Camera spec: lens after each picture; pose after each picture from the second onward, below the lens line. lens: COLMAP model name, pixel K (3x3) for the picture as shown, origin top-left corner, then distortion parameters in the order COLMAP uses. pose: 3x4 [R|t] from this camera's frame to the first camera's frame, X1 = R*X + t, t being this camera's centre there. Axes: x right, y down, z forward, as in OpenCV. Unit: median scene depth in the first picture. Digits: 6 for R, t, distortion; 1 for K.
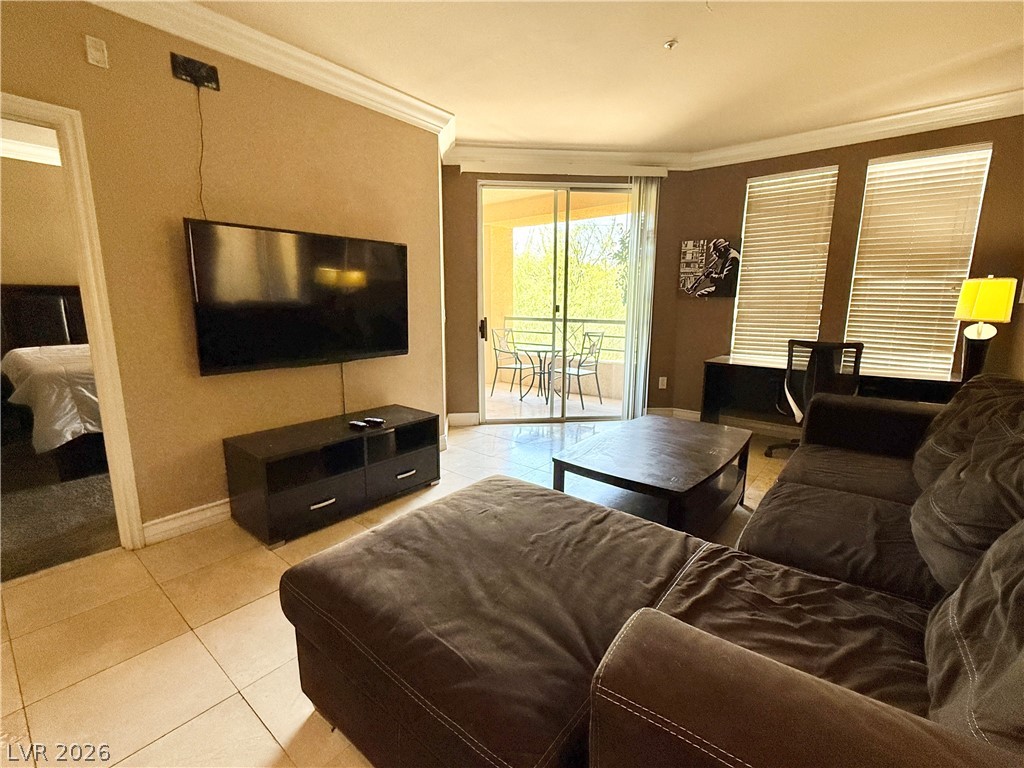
lens RADIAL K [[458.1, 0, 514.3], [0, 458.1, 385.7], [0, 0, 1]] dist [-0.003467, -0.000680]
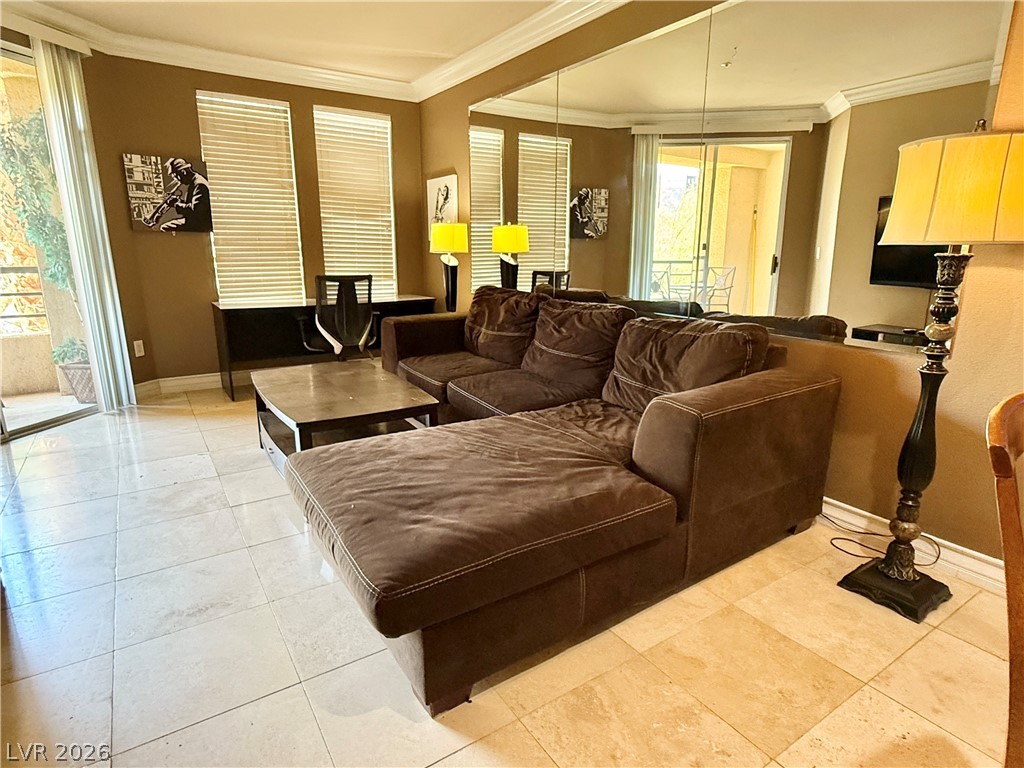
lens RADIAL K [[569.6, 0, 513.7], [0, 569.6, 388.7], [0, 0, 1]] dist [-0.001169, 0.001293]
pose [[0.304087, -0.232393, 0.923864, -0.412293], [0.163603, 0.968120, 0.189676, -0.020432], [-0.938491, 0.093469, 0.332413, 0.148685]]
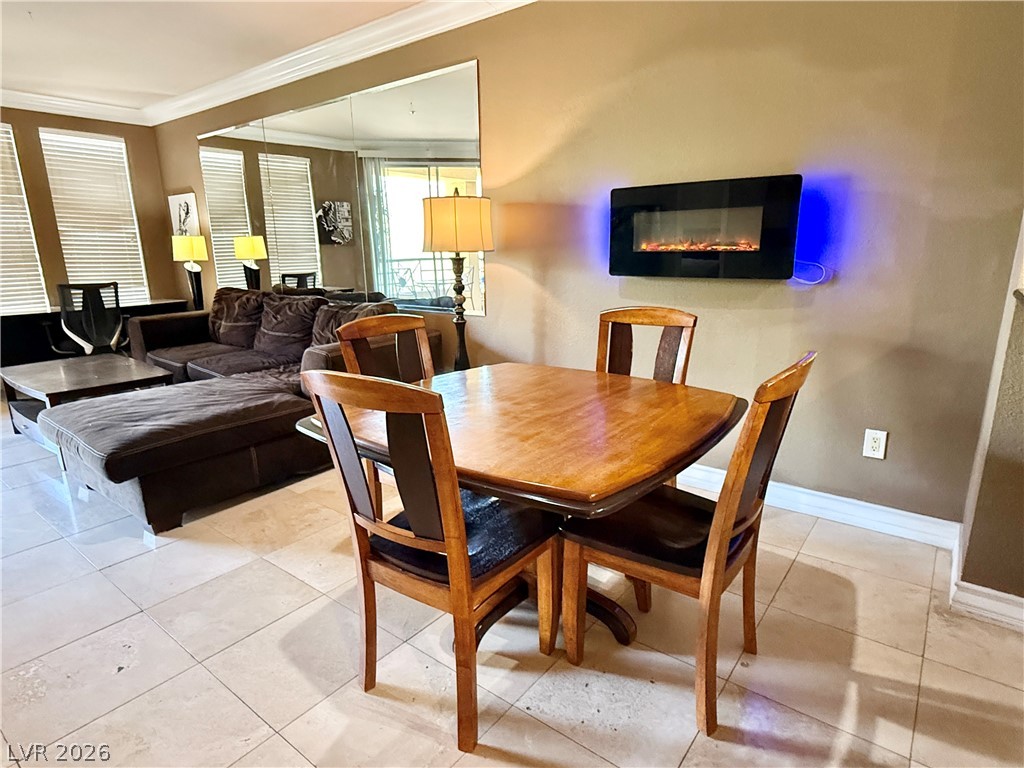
lens RADIAL K [[569.6, 0, 513.7], [0, 569.6, 388.7], [0, 0, 1]] dist [-0.001169, 0.001293]
pose [[-0.020286, -0.245569, 0.969167, -0.705049], [0.189105, 0.950926, 0.244906, 0.011050], [-0.981747, 0.188243, 0.027148, -0.087068]]
